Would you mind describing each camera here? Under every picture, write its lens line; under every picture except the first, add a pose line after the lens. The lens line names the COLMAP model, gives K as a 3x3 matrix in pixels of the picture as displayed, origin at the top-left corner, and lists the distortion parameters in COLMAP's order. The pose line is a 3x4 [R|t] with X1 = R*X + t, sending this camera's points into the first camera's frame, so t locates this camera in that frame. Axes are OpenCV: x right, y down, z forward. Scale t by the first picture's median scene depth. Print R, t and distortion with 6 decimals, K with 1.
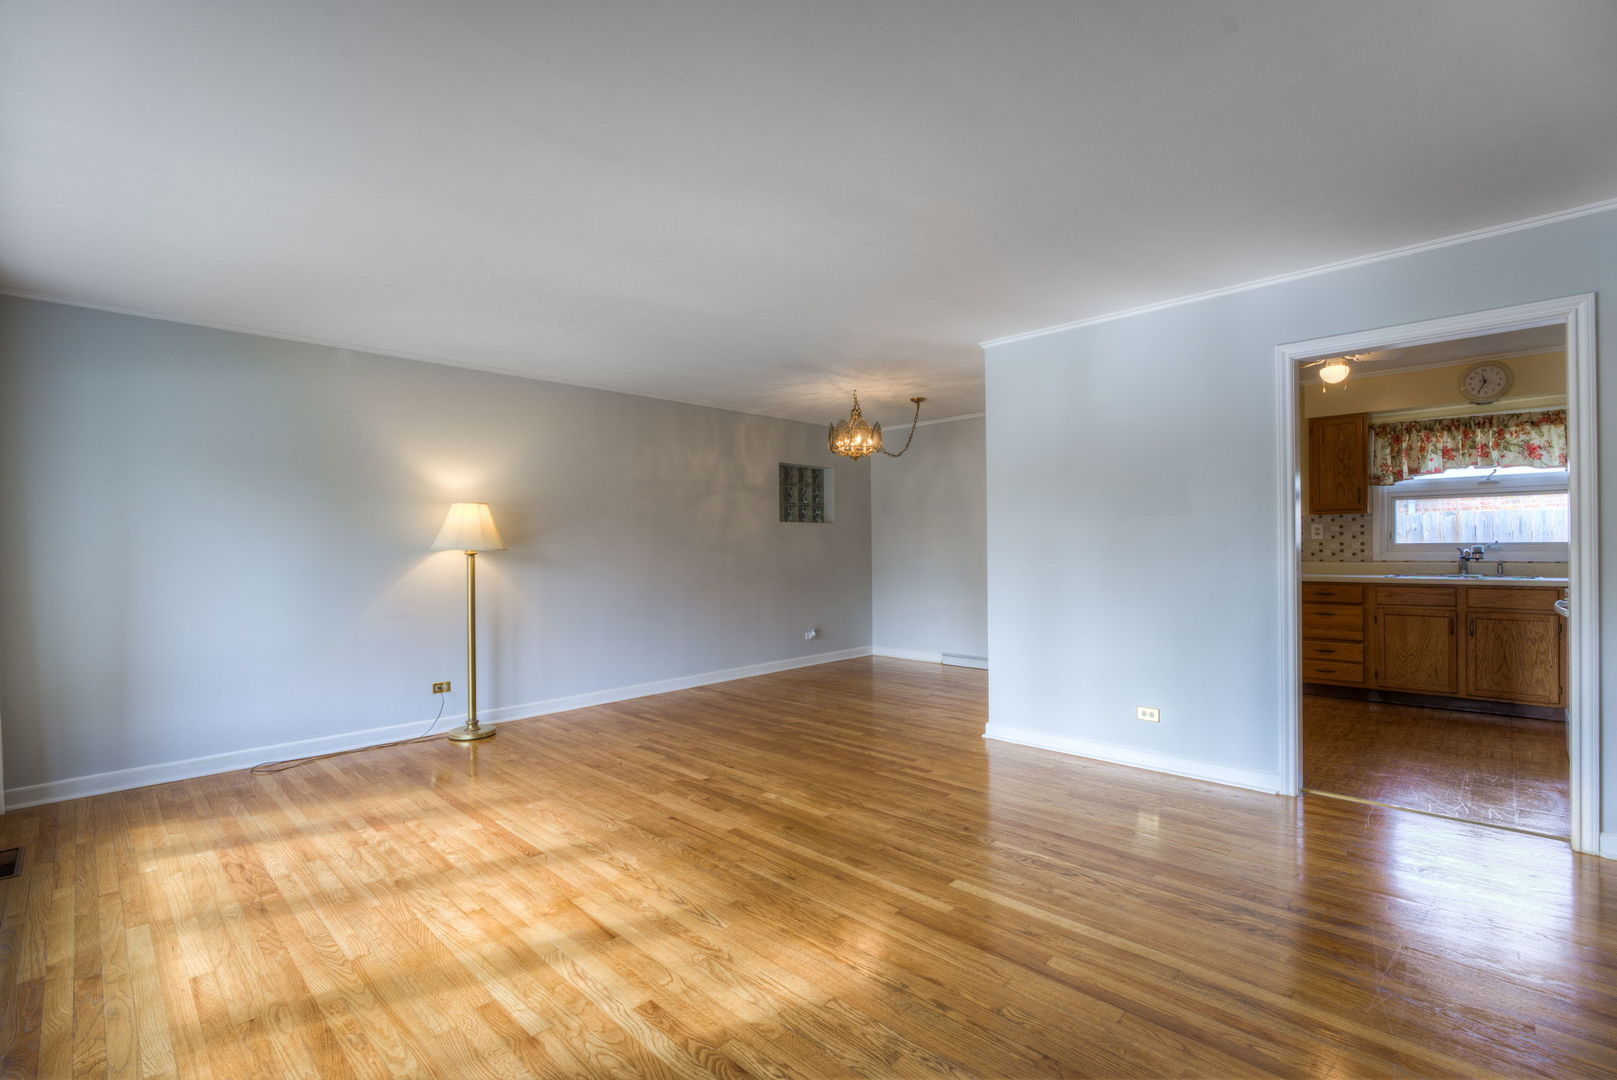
lens RADIAL K [[728.8, 0, 803.7], [0, 728.8, 545.4], [0, 0, 1]] dist [-0.021853, 0.003276]
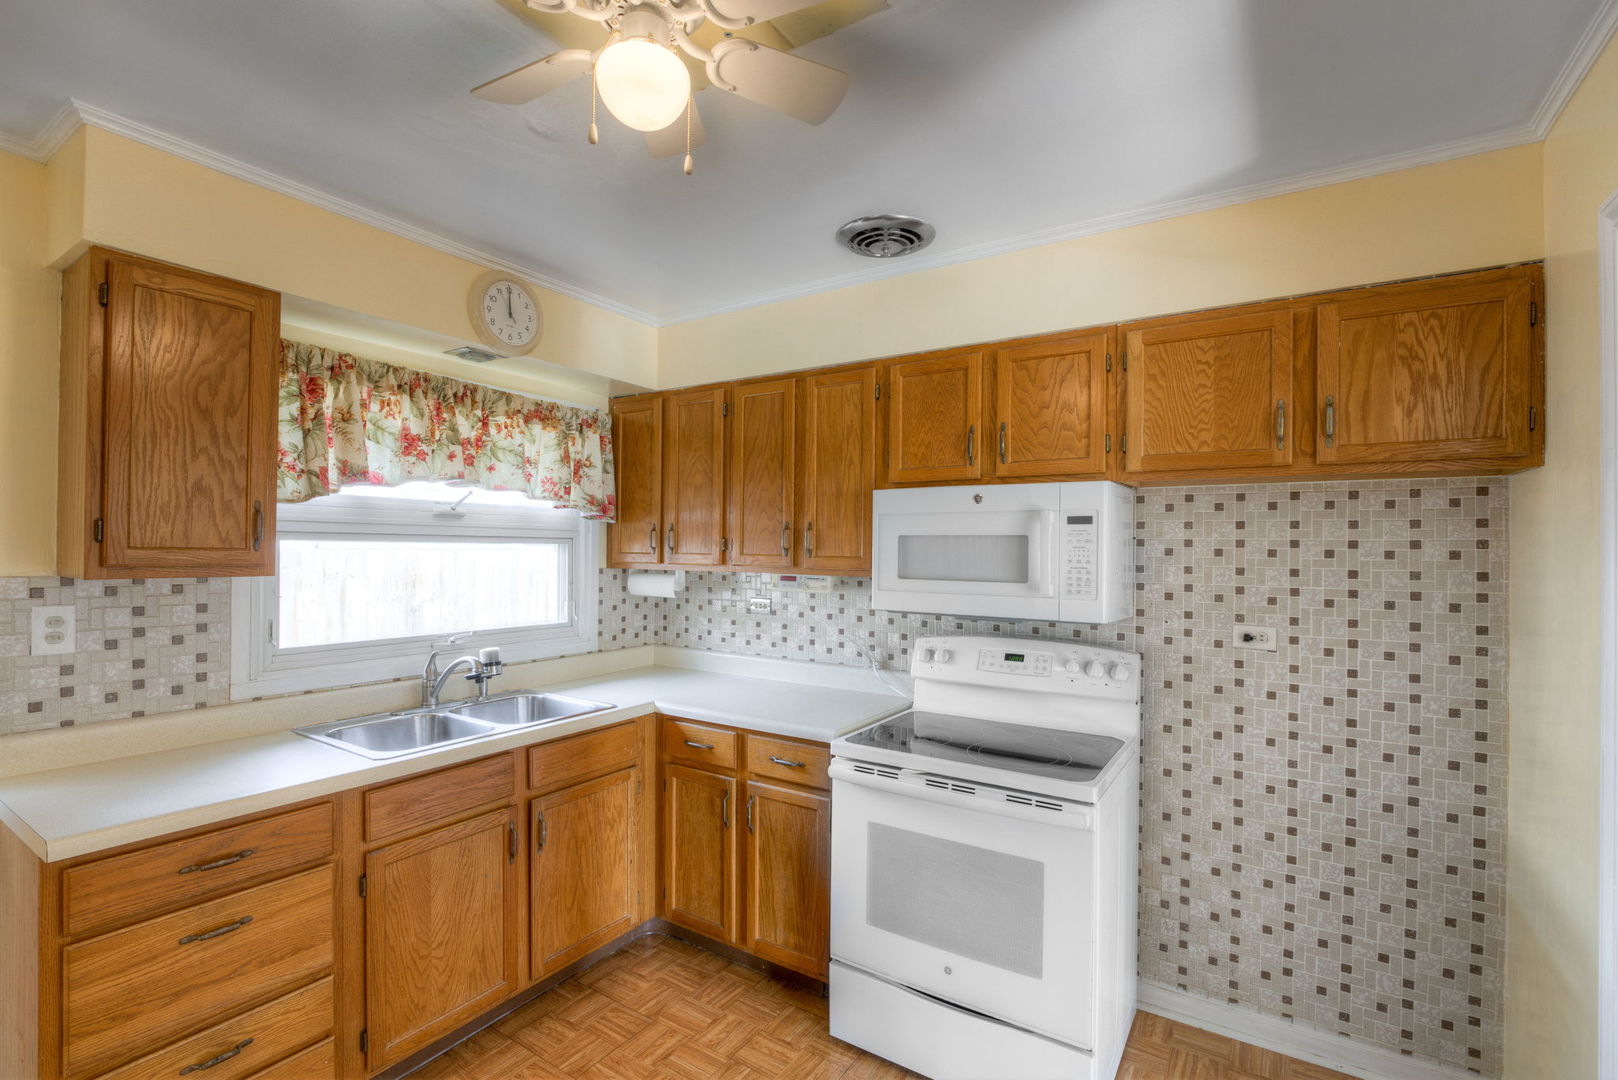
lens RADIAL K [[729.3, 0, 806.9], [0, 729.3, 544.9], [0, 0, 1]] dist [-0.021853, 0.003276]
pose [[-0.196578, 0.020363, 0.980277, 0.403621], [-0.004123, 0.999758, -0.021595, -0.056749], [-0.980479, -0.008286, -0.196447, 0.852669]]
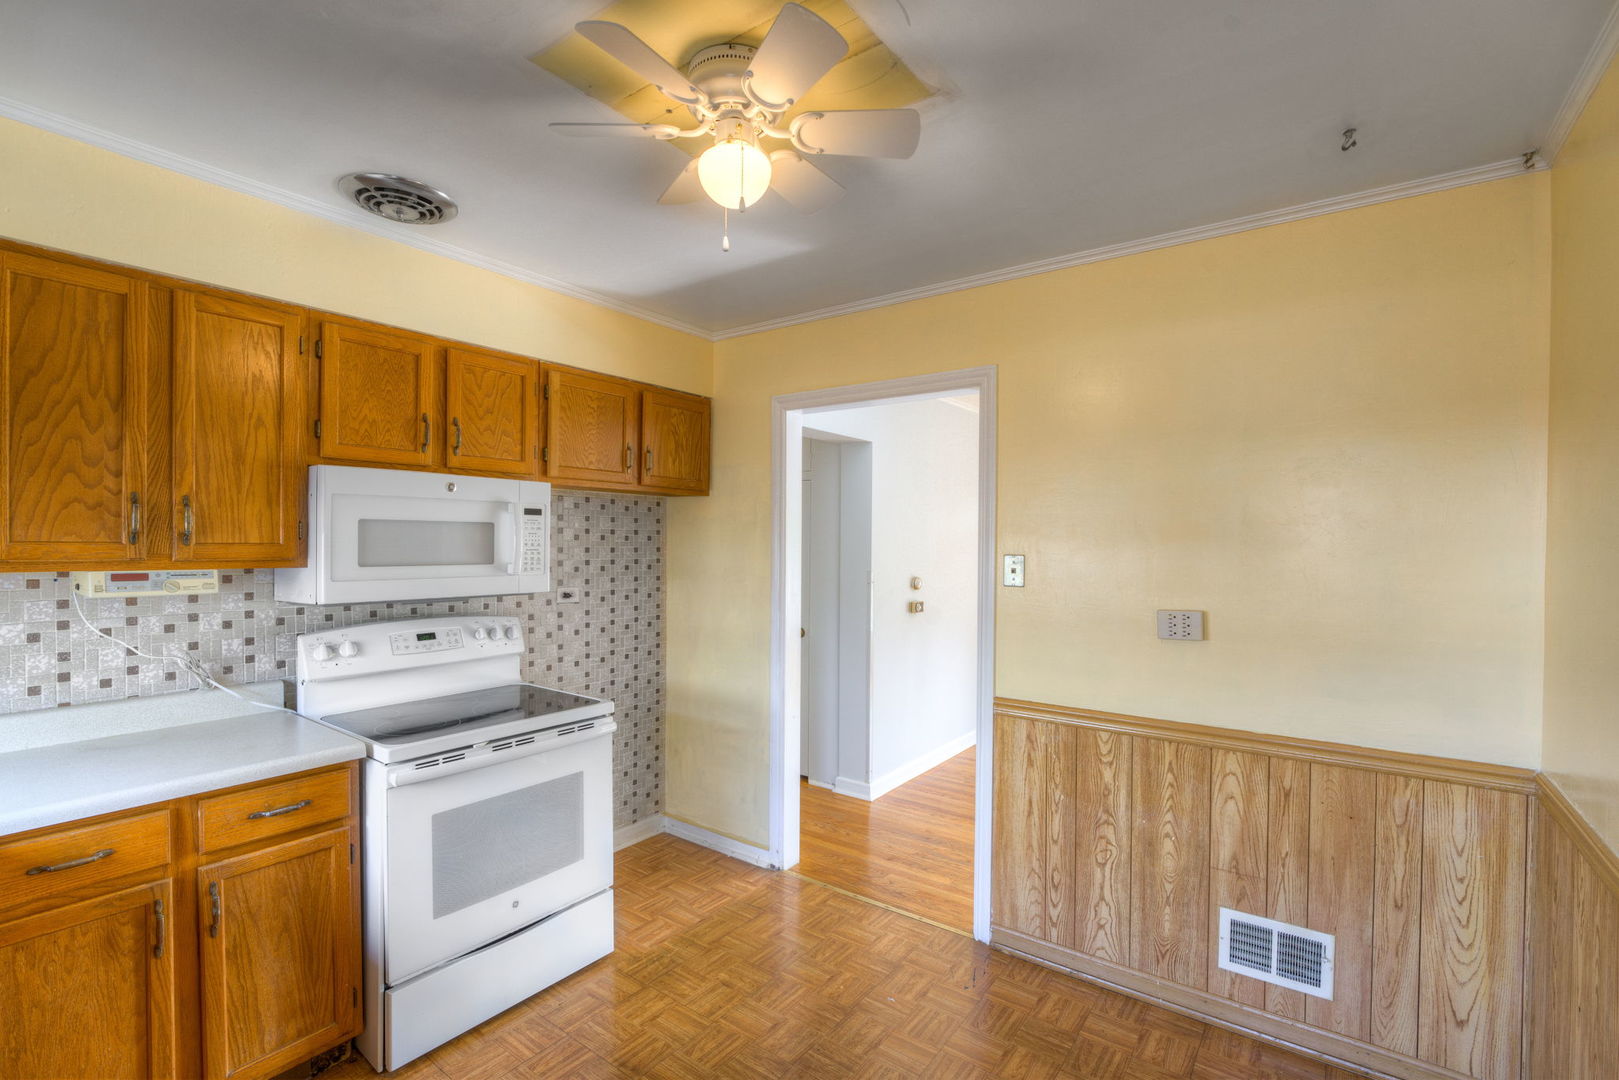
lens RADIAL K [[729.7, 0, 815.0], [0, 729.7, 542.7], [0, 0, 1]] dist [-0.021853, 0.003276]
pose [[-0.988837, 0.008017, -0.148786, 0.634153], [0.006874, 0.999943, 0.008197, -0.060817], [0.148843, 0.007082, -0.988835, 1.137328]]
